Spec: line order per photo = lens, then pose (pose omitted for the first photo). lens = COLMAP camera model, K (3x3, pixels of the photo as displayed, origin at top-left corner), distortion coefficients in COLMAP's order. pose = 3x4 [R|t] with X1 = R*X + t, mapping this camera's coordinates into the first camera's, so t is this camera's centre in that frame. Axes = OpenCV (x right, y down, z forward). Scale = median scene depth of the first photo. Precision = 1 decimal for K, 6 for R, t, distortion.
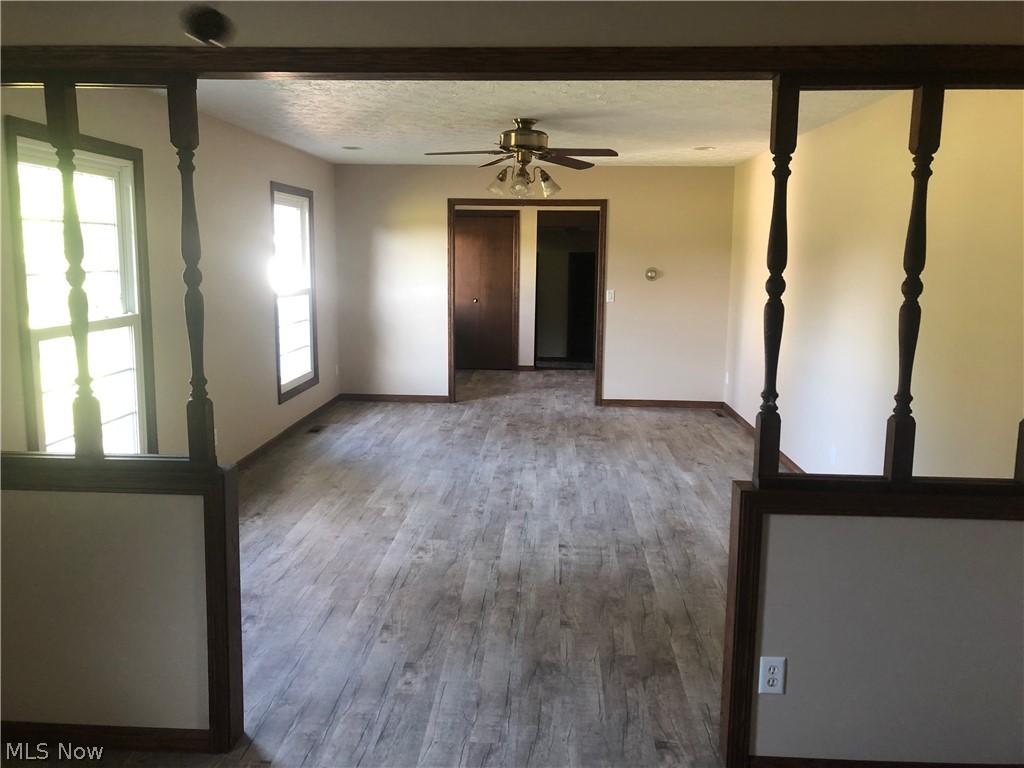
lens RADIAL K [[838.3, 0, 511.8], [0, 838.3, 384.5], [0, 0, 1]] dist [0.007372, -0.000390]
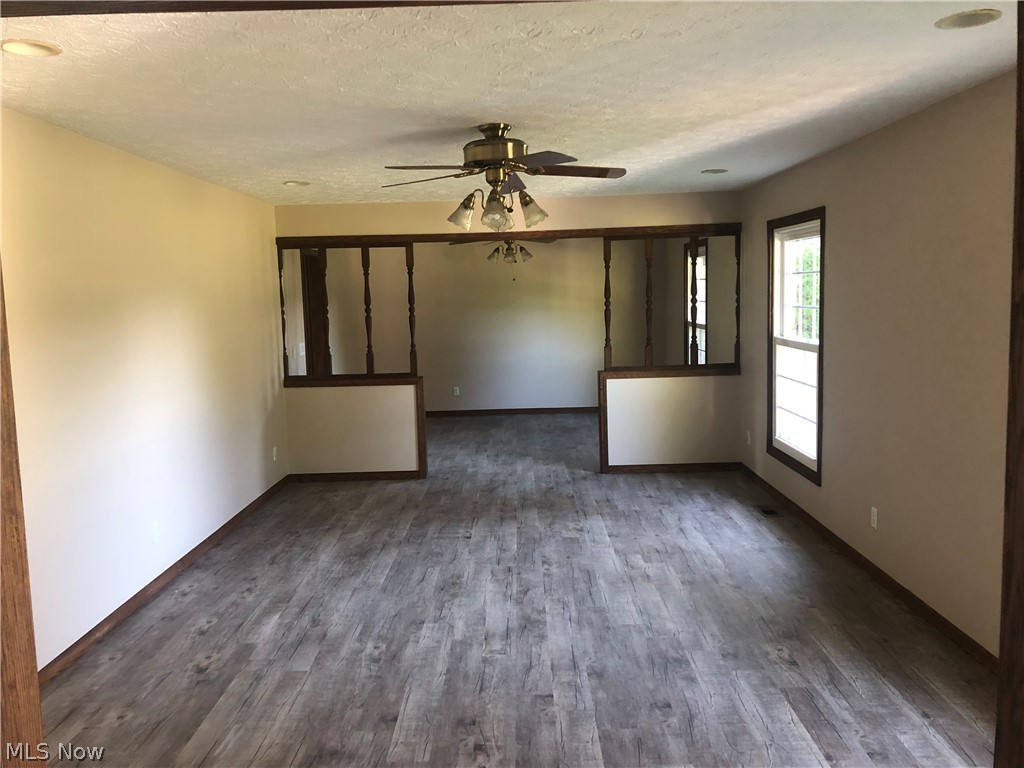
lens RADIAL K [[838.3, 0, 512.4], [0, 838.3, 383.4], [0, 0, 1]] dist [0.007372, -0.000390]
pose [[-0.998929, 0.023071, -0.040105, 0.035889], [0.011794, 0.965142, 0.261461, -0.312813], [0.044739, 0.260708, -0.964380, 1.925654]]
